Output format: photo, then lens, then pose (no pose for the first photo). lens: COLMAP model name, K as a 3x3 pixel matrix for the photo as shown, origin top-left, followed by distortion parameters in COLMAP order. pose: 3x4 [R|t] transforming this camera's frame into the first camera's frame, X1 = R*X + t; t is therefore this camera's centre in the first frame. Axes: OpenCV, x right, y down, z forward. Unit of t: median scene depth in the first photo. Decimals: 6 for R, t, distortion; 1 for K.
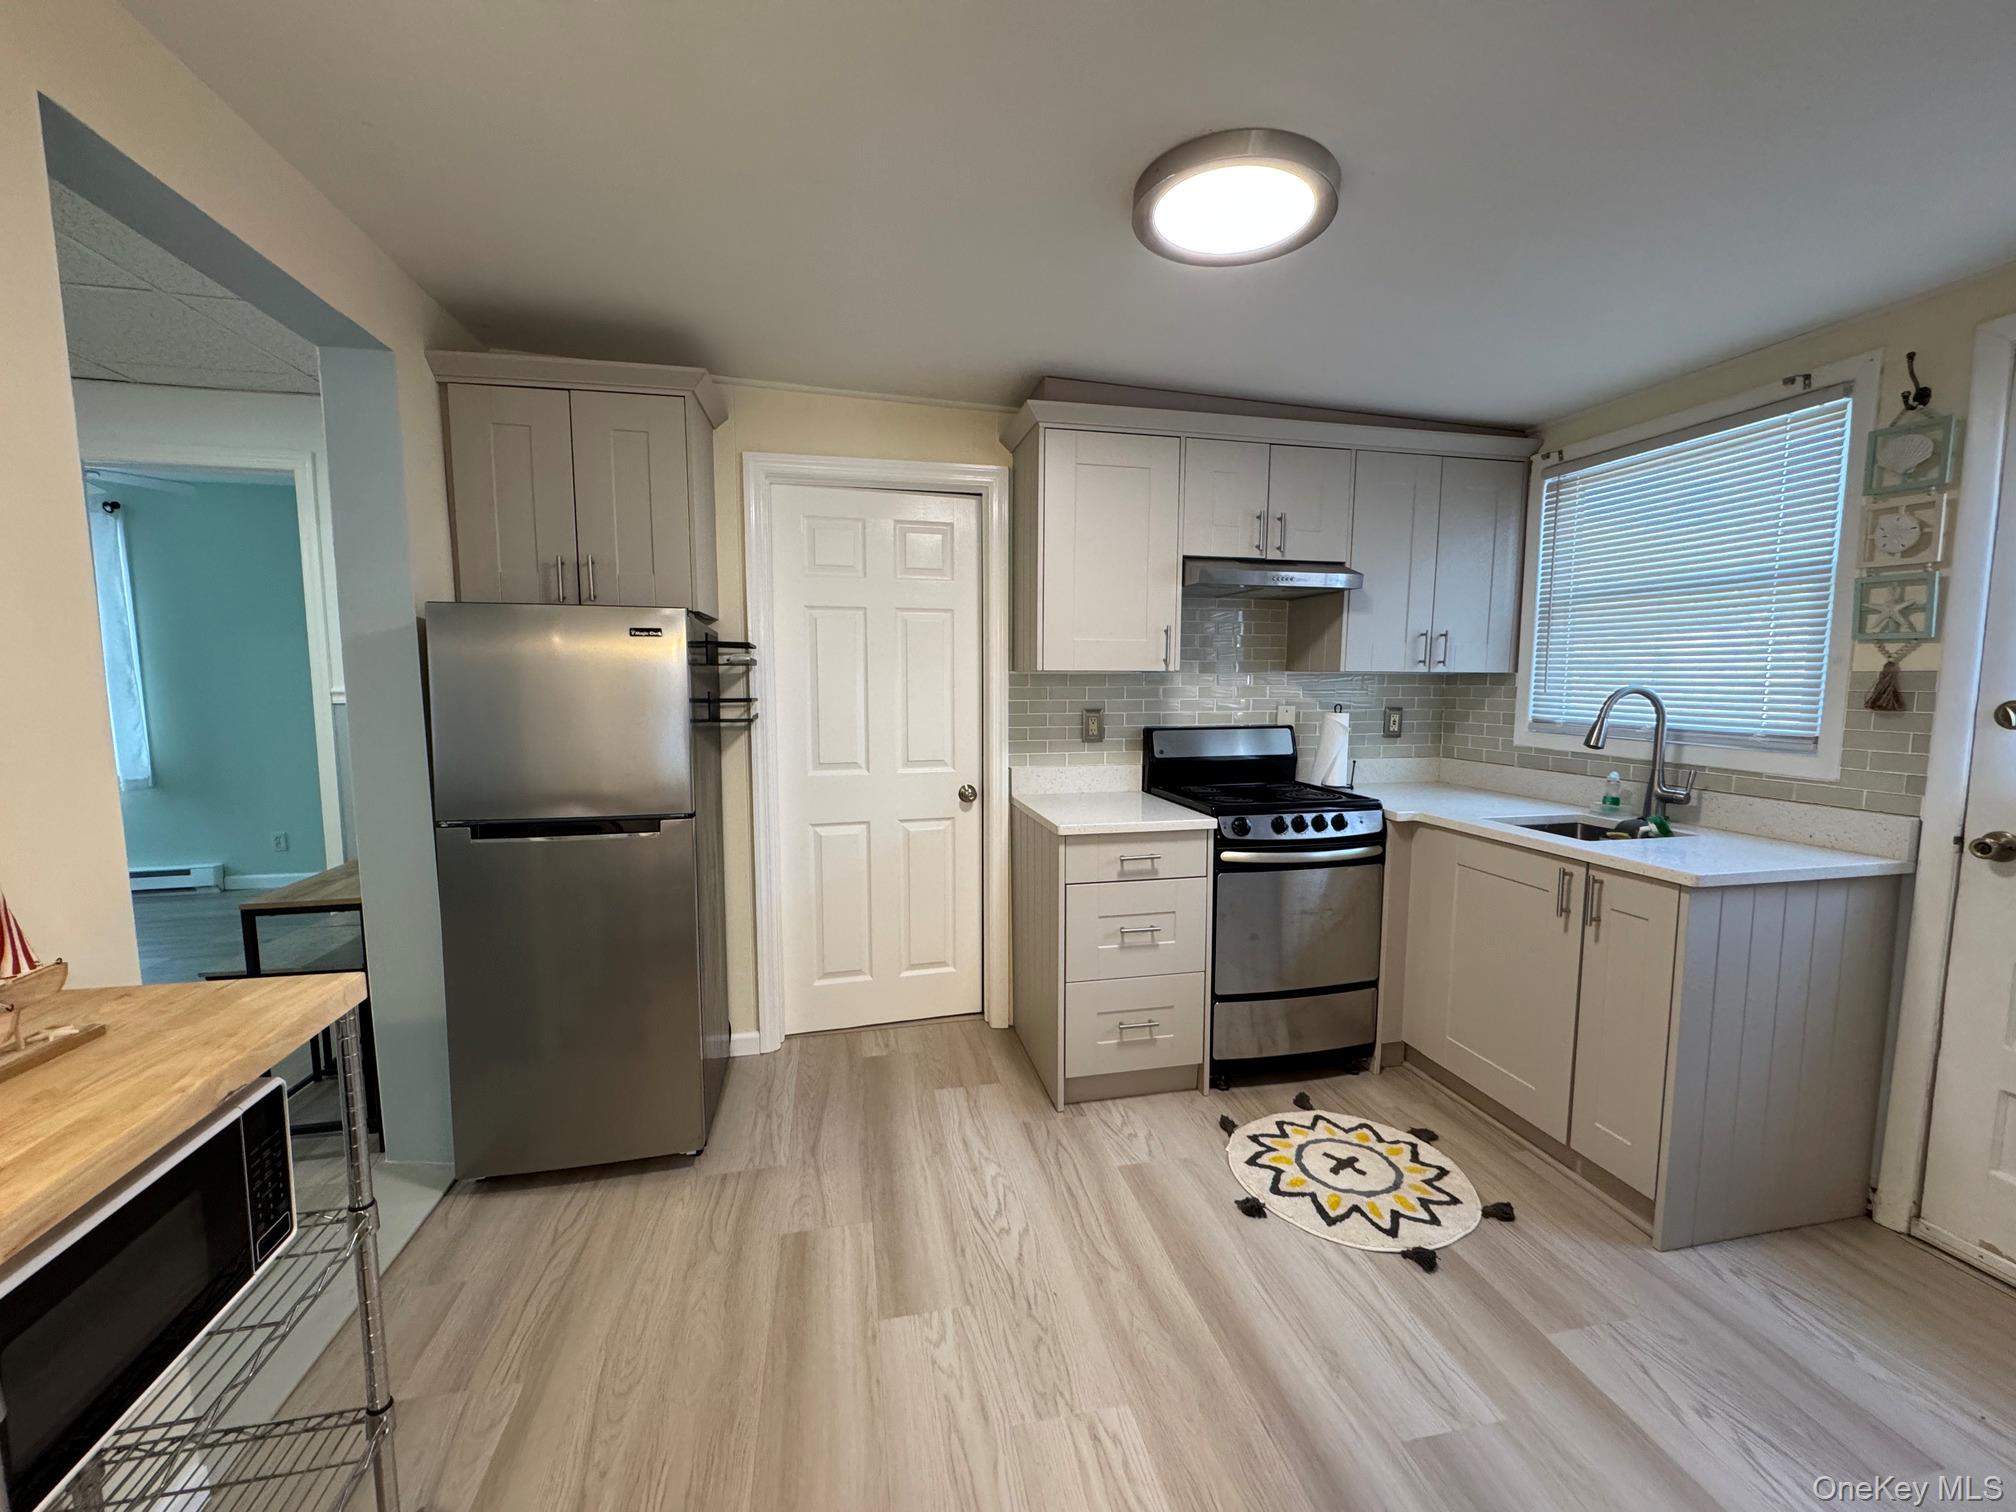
lens RADIAL K [[803.6, 0, 1008.0], [0, 803.6, 756.0], [0, 0, 1]] dist [-0.002558, 0.000028]
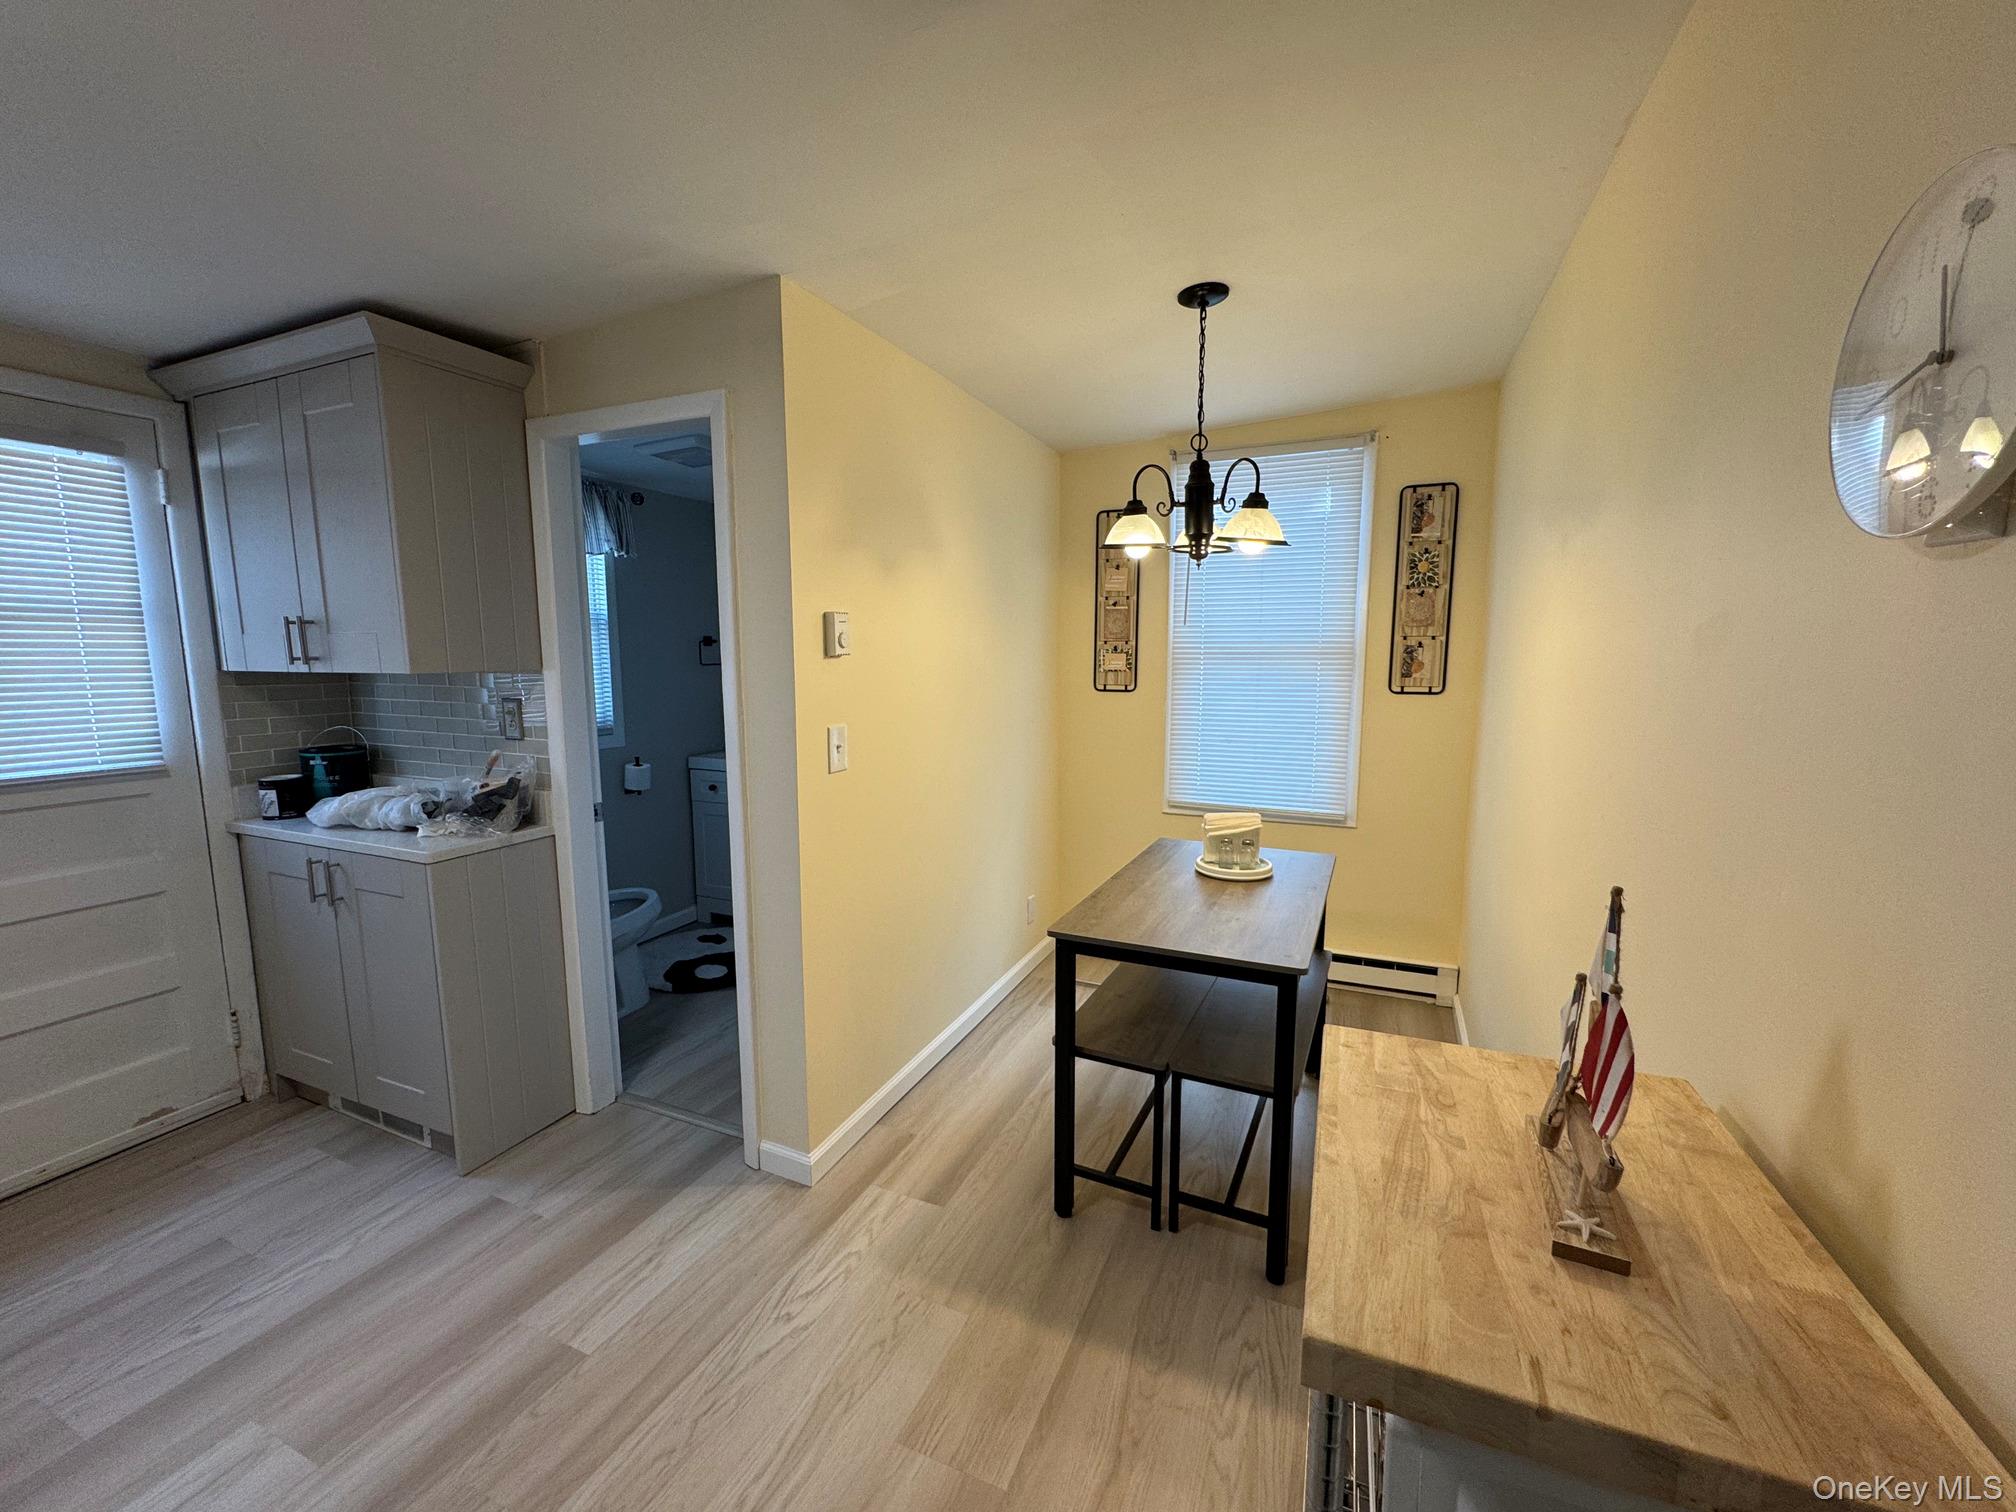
lens RADIAL K [[803.6, 0, 1008.0], [0, 803.6, 756.0], [0, 0, 1]] dist [-0.002558, 0.000028]
pose [[-0.815555, -0.074869, 0.573817, -0.424383], [0.056854, 0.976431, 0.208206, -0.097444], [-0.575881, 0.202427, -0.792076, 0.667839]]
